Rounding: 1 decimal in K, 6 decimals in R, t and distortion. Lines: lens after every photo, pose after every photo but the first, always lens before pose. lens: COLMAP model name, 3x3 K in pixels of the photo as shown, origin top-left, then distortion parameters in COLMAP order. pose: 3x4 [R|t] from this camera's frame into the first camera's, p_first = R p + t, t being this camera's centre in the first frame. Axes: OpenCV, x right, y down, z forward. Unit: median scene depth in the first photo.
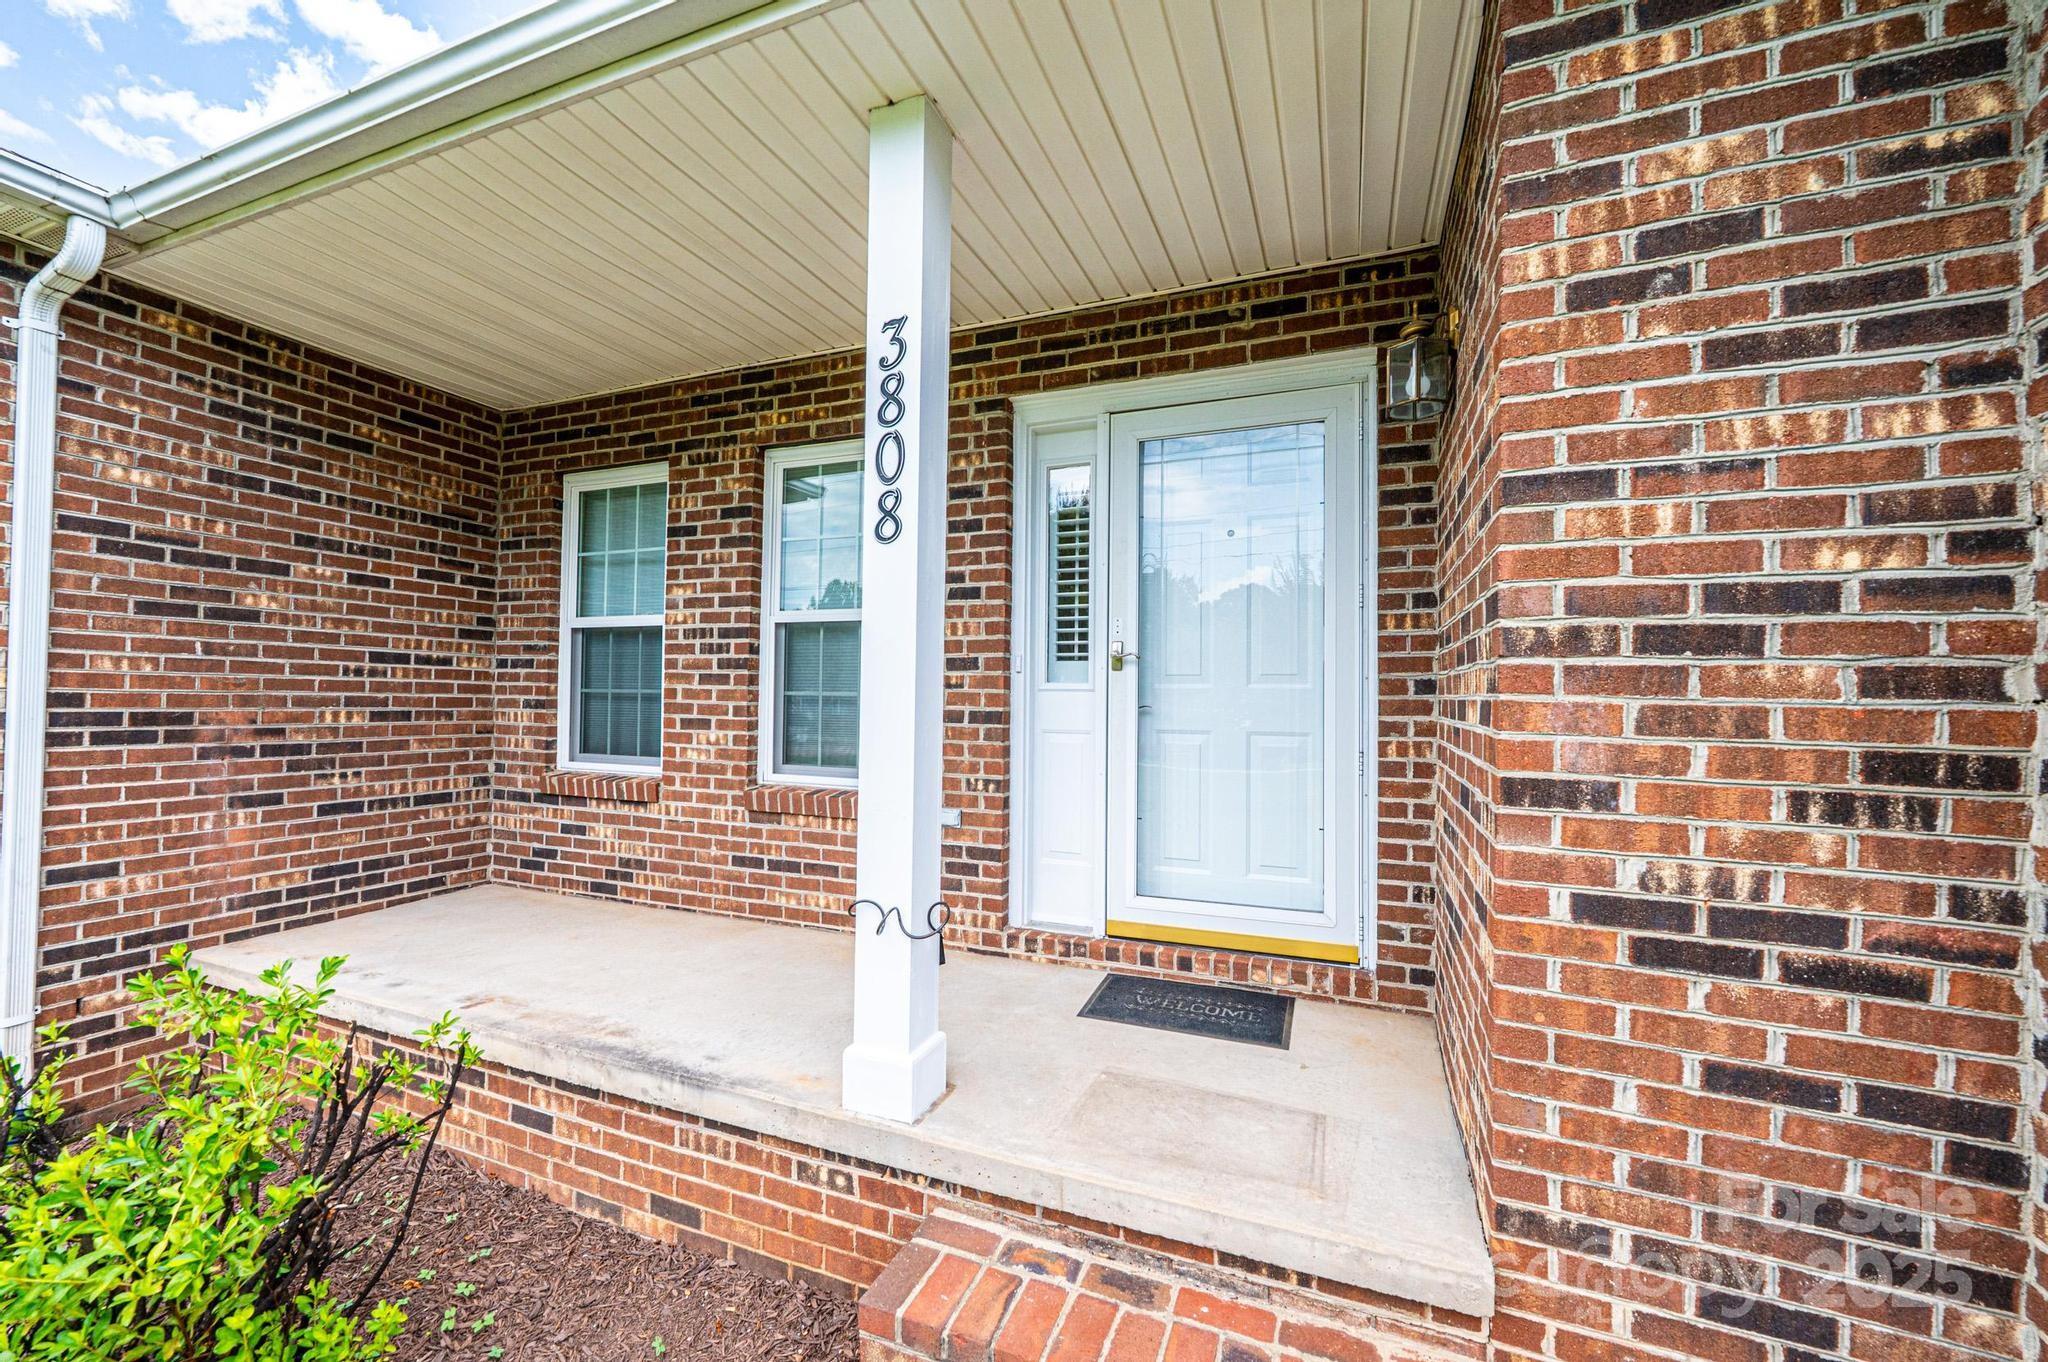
lens RADIAL K [[806.8, 0, 1024.0], [0, 806.8, 681.0], [0, 0, 1]] dist [-0.000400, 0.000004]
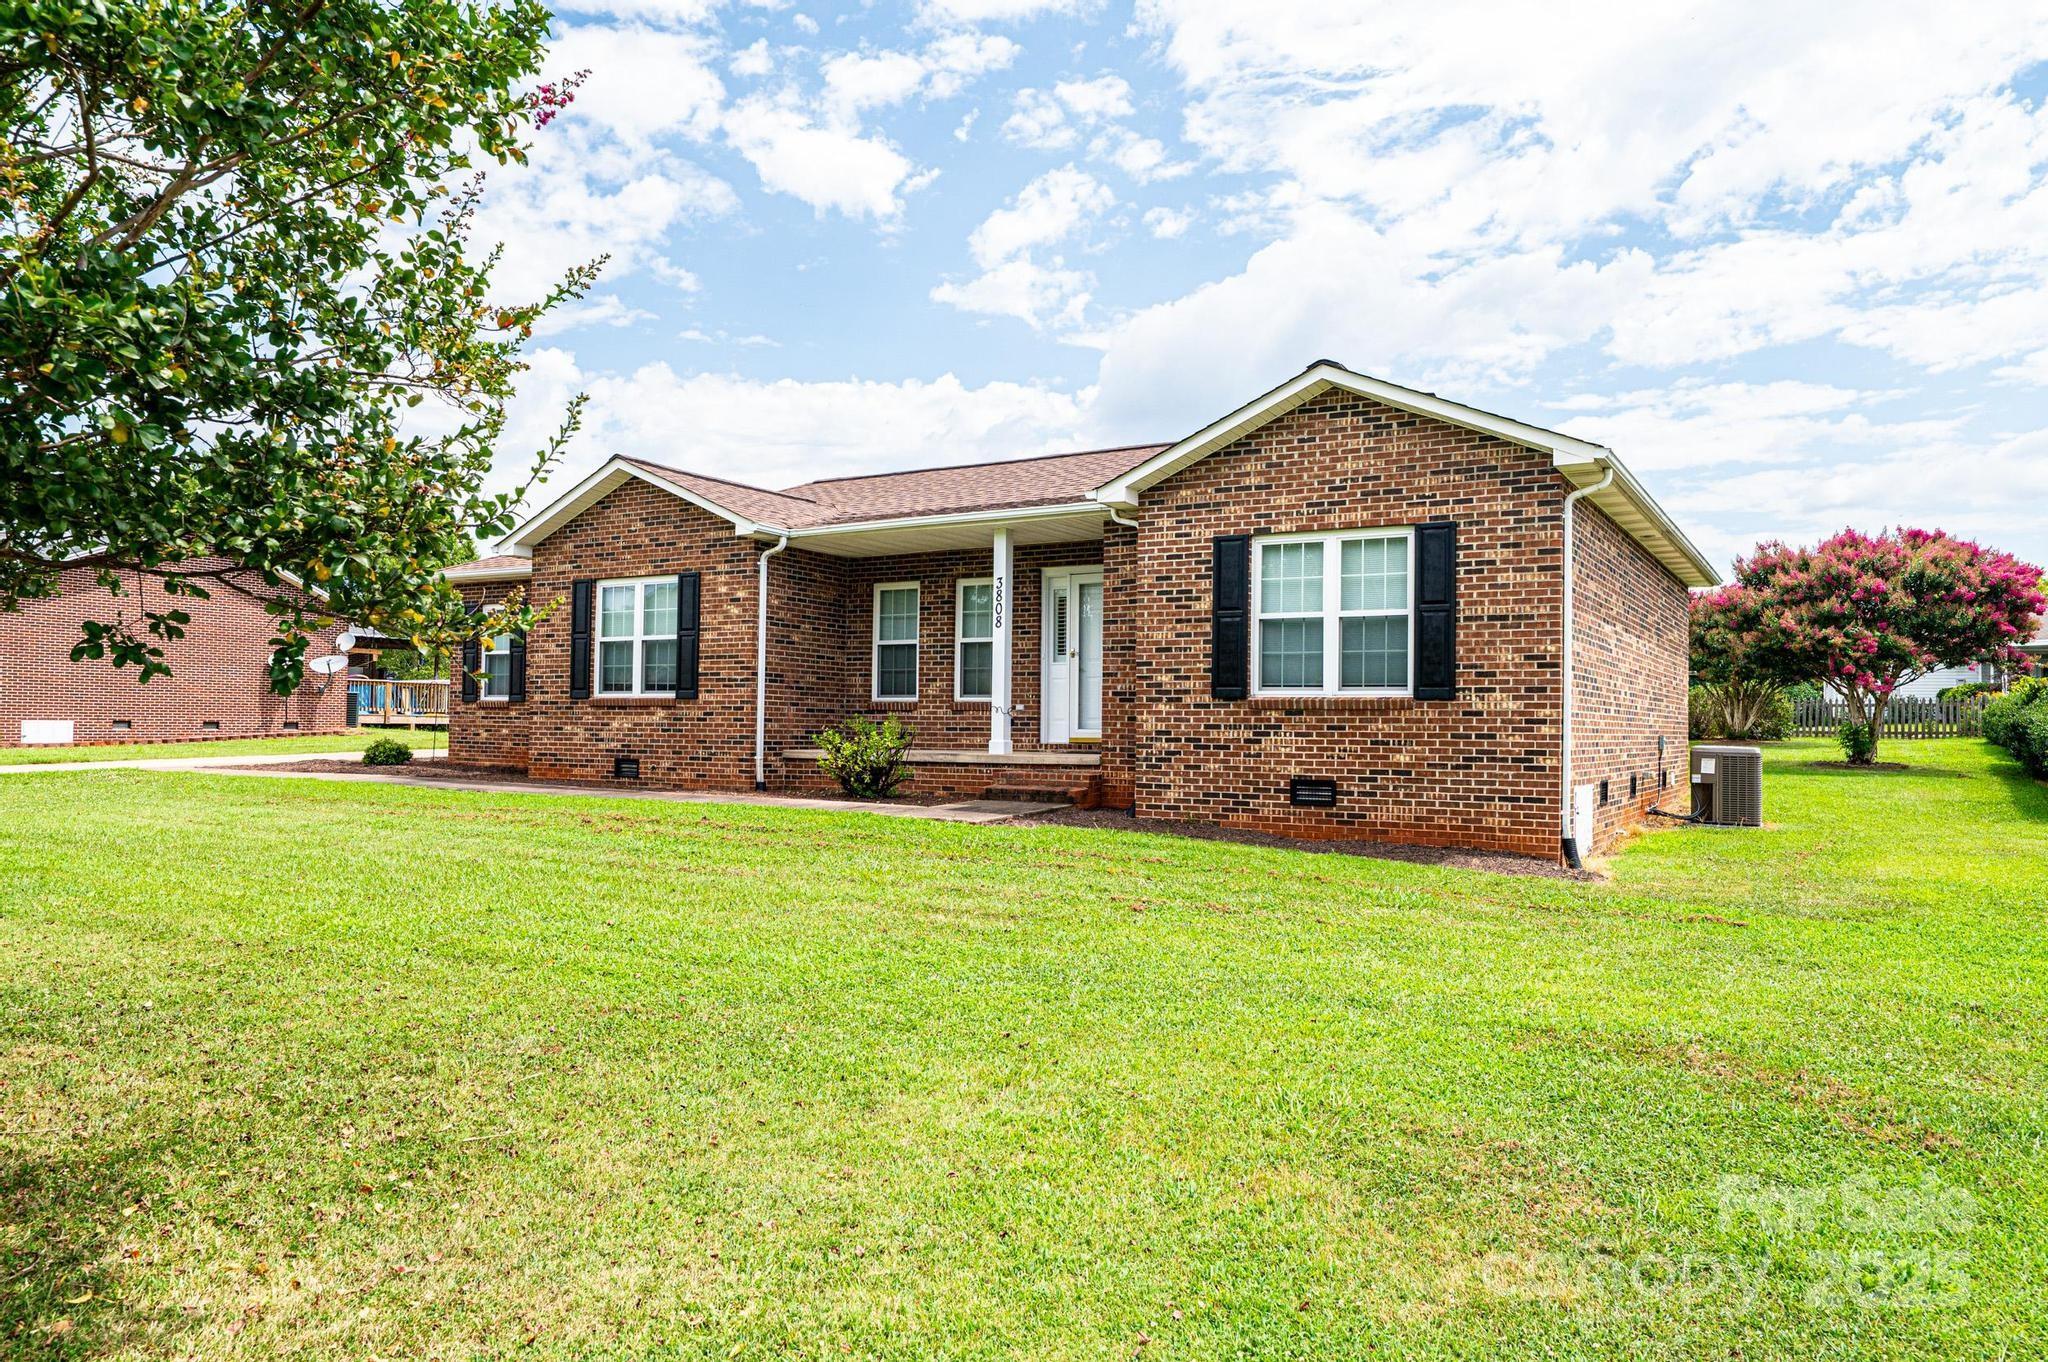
lens RADIAL K [[1340.6, 0, 1024.0], [0, 1340.6, 681.0], [0, 0, 1]] dist [0.000211, -0.000011]
pose [[0.985968, -0.007337, -0.166774, 0.686282], [0.004064, 0.999793, -0.019954, 0.155500], [0.166886, 0.018997, 0.985793, -3.577385]]
